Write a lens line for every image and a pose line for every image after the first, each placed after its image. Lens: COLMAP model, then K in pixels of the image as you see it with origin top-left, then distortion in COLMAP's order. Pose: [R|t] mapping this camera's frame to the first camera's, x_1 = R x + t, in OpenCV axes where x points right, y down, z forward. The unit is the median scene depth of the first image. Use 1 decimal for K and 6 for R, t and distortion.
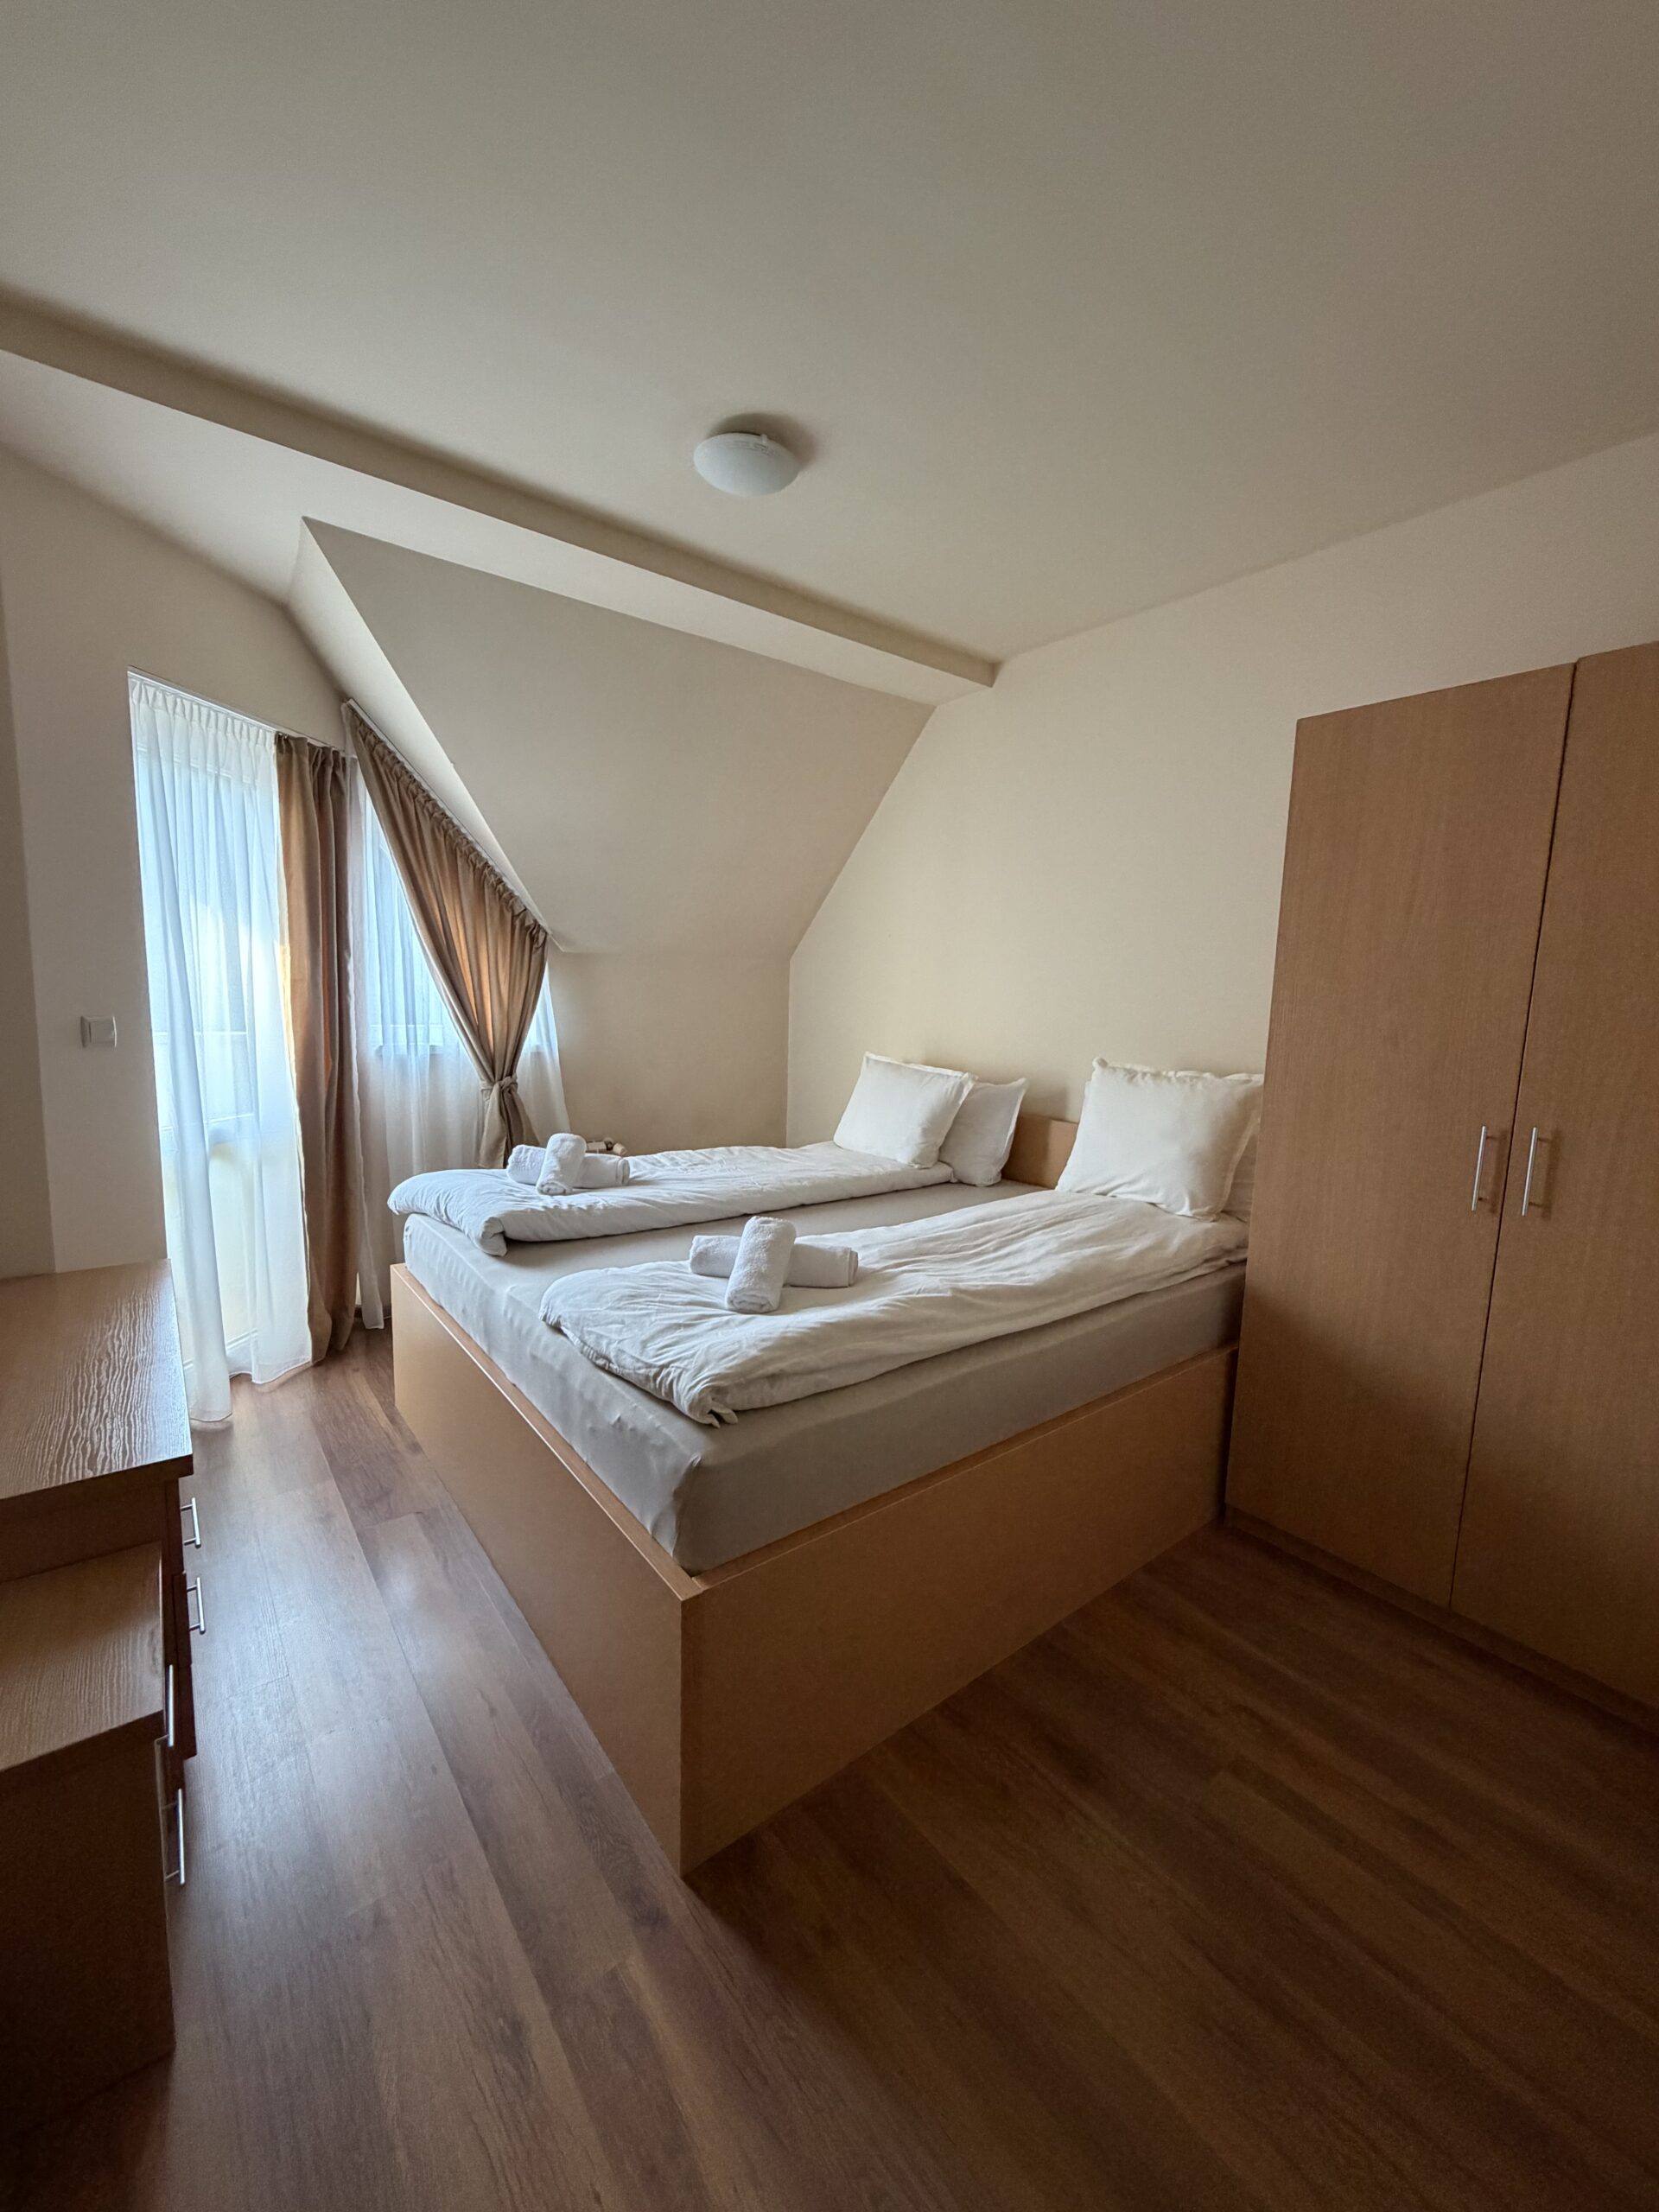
lens RADIAL K [[886.0, 0, 828.7], [0, 886.0, 1103.7], [0, 0, 1]] dist [0.000712, -0.000178]
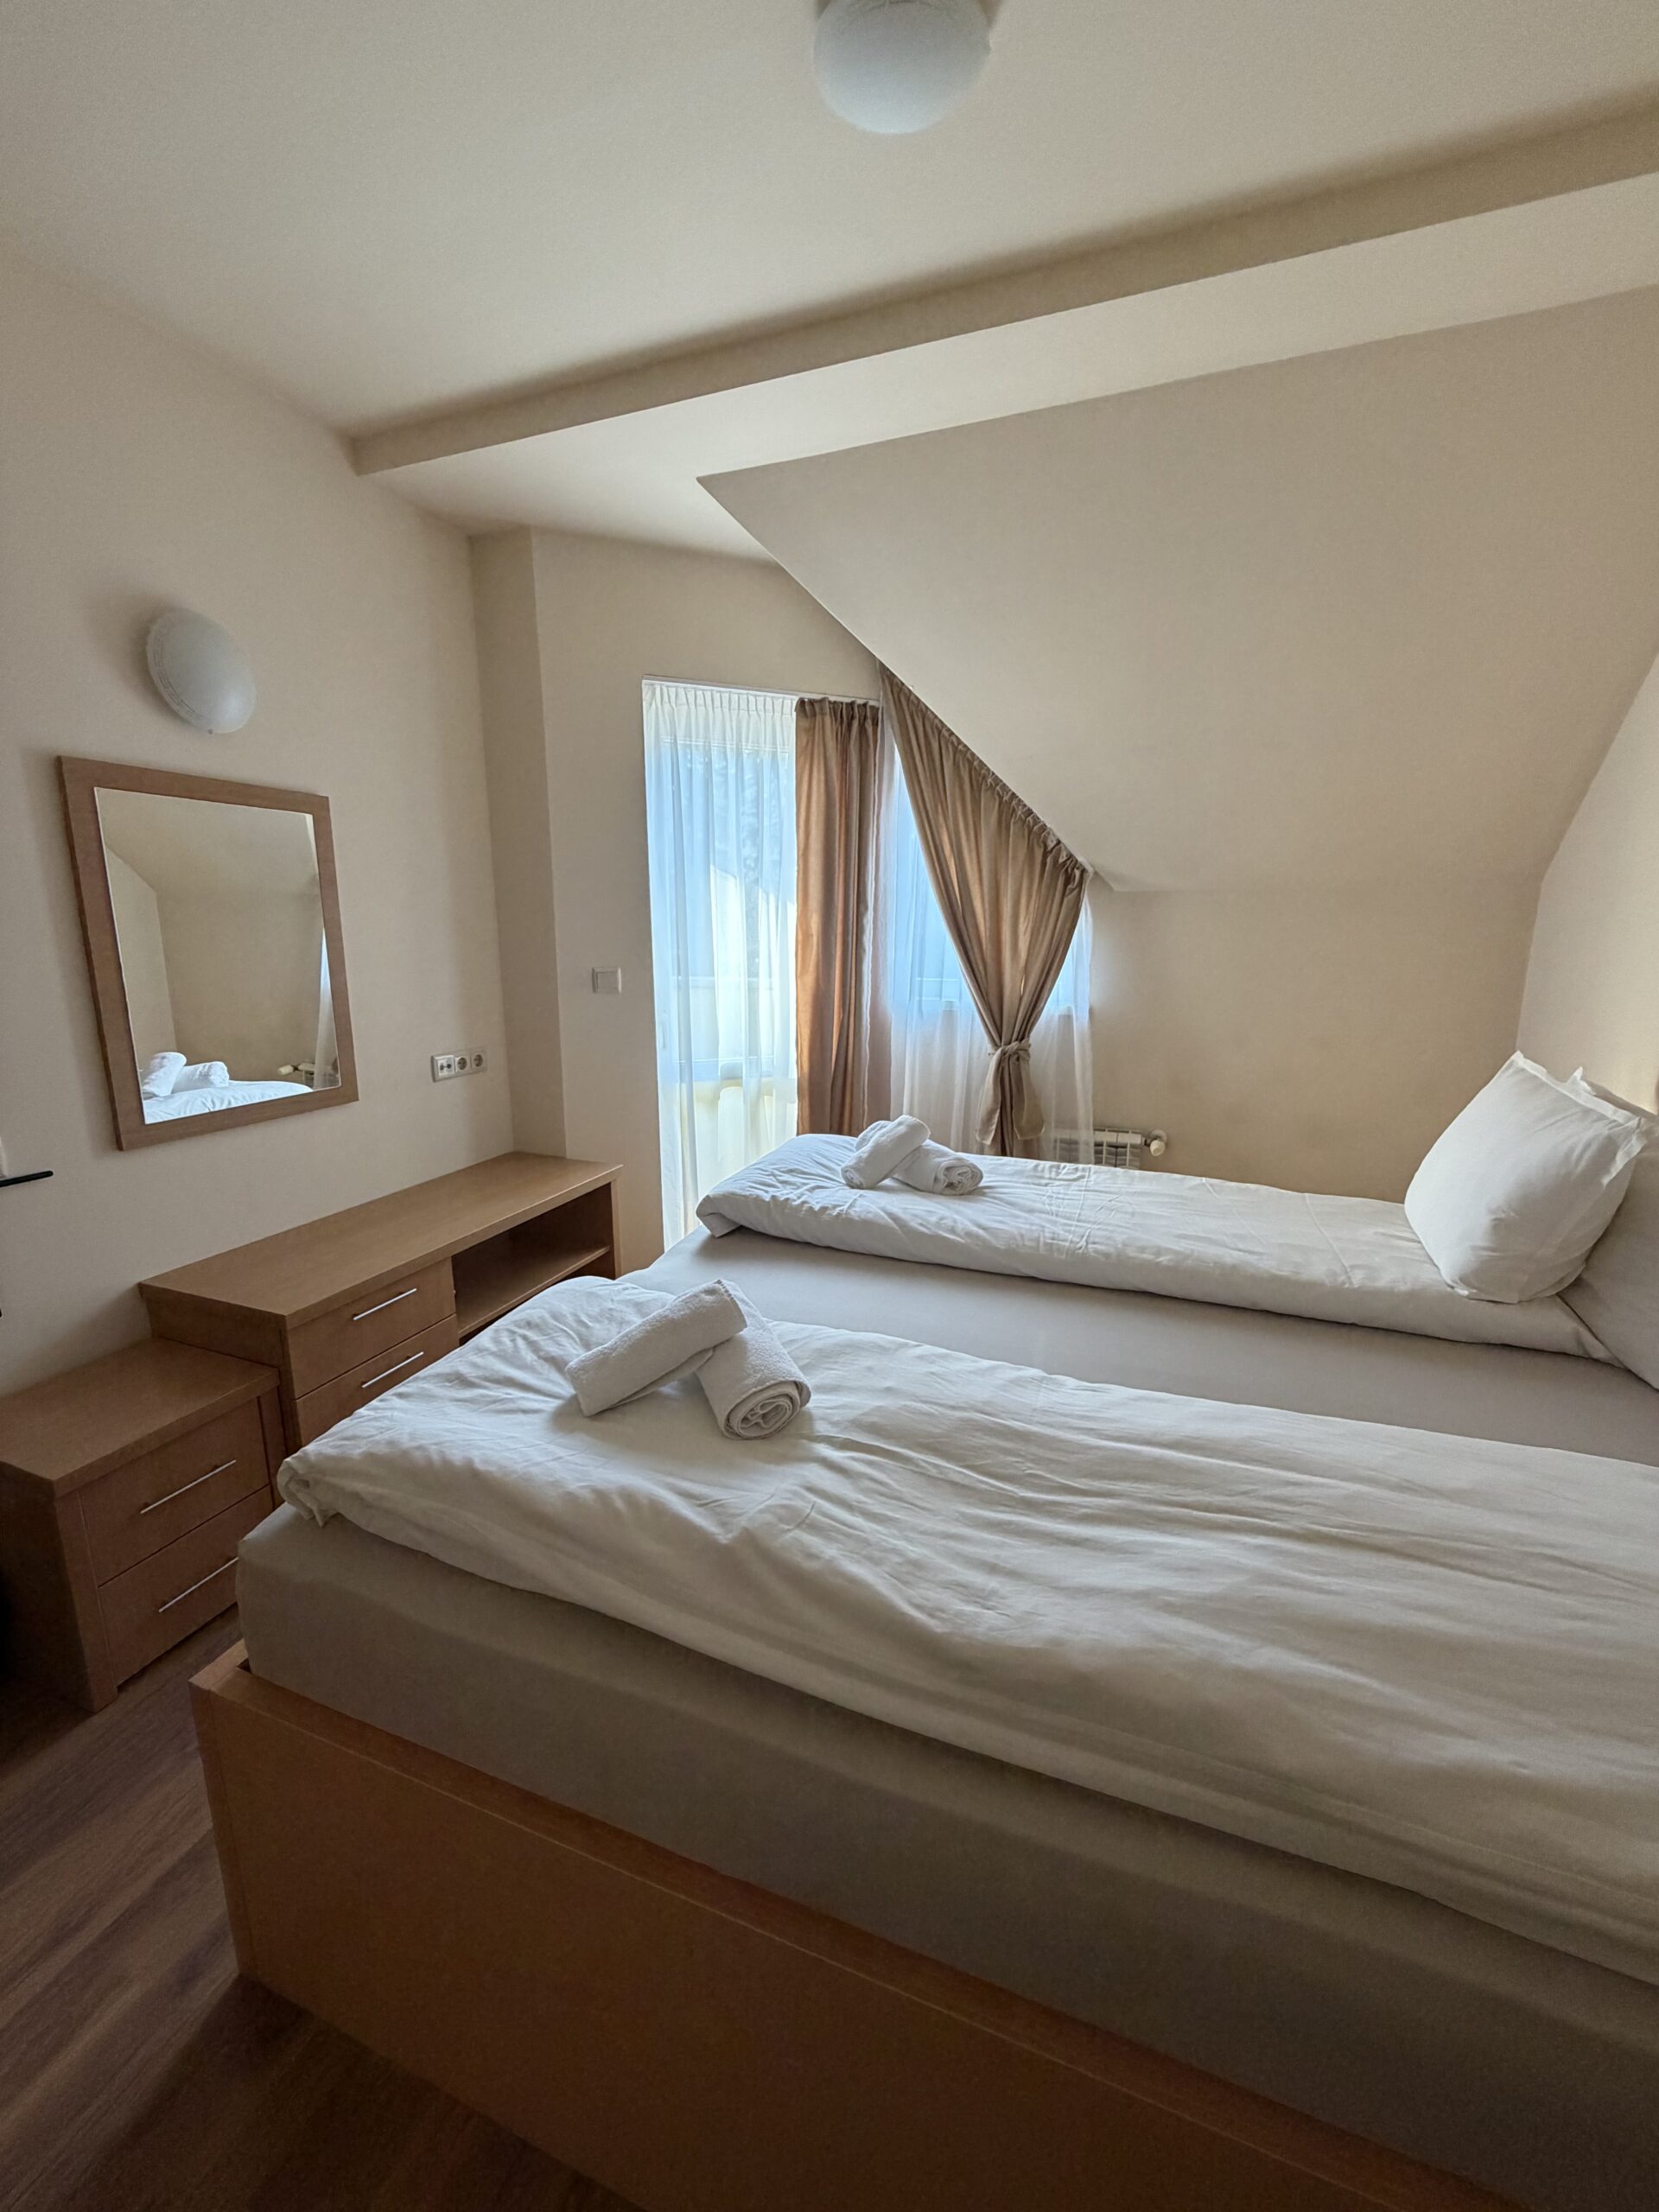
lens RADIAL K [[882.3, 0, 827.2], [0, 882.3, 1101.8], [0, 0, 1]] dist [-0.018890, -0.000109]
pose [[0.517260, 0.138940, -0.844475, 0.340103], [-0.093975, 0.989988, 0.105319, -0.055716], [0.850653, 0.024882, 0.525138, 0.478588]]
